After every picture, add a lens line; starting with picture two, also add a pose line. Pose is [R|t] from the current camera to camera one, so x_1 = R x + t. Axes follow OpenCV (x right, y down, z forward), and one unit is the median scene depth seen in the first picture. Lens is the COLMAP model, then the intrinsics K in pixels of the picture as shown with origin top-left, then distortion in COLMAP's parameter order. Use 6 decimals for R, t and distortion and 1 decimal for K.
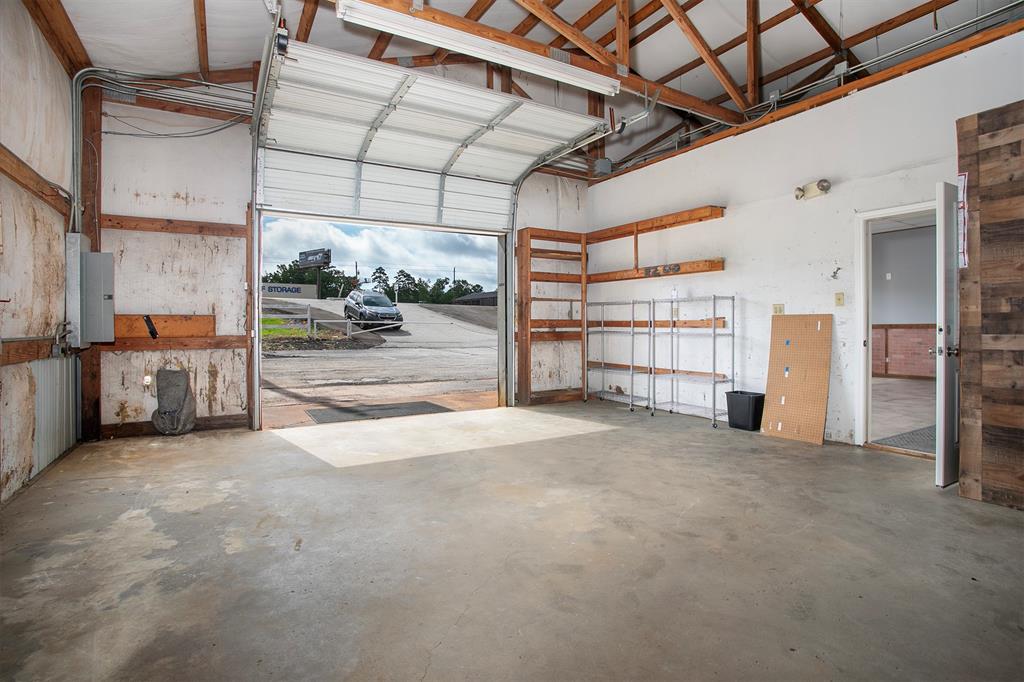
lens RADIAL K [[504.2, 0, 514.4], [0, 504.2, 332.7], [0, 0, 1]] dist [-0.030028, 0.004238]
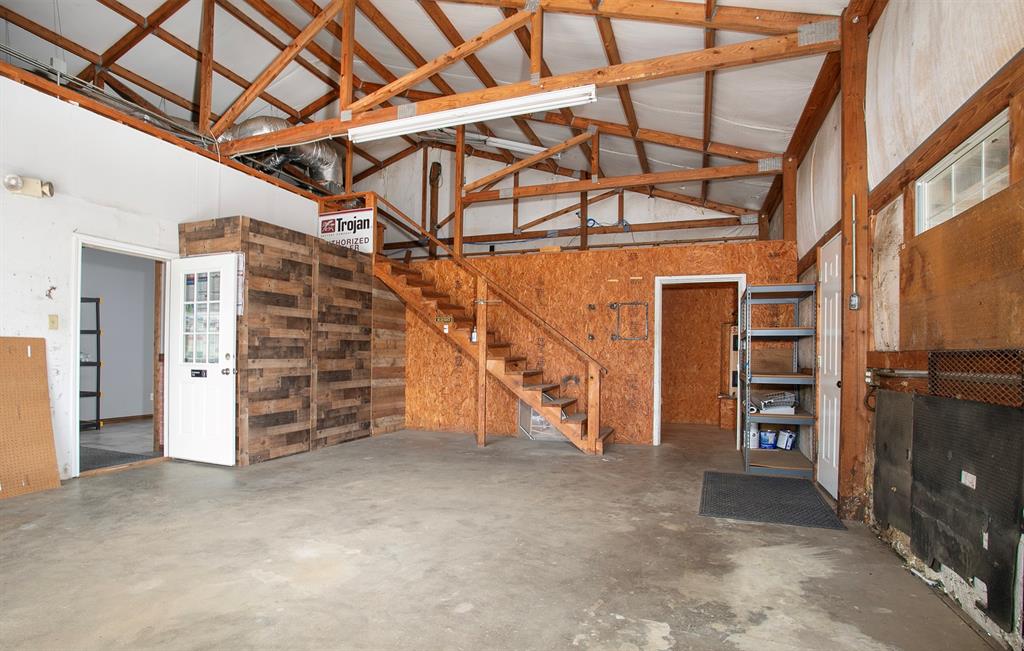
lens RADIAL K [[510.4, 0, 523.2], [0, 510.4, 386.2], [0, 0, 1]] dist [-0.051303, 0.004214]
pose [[-0.651946, -0.046177, 0.756858, -0.829706], [-0.001146, 0.998203, 0.059915, -0.008275], [-0.758265, 0.038194, -0.650827, 1.373335]]
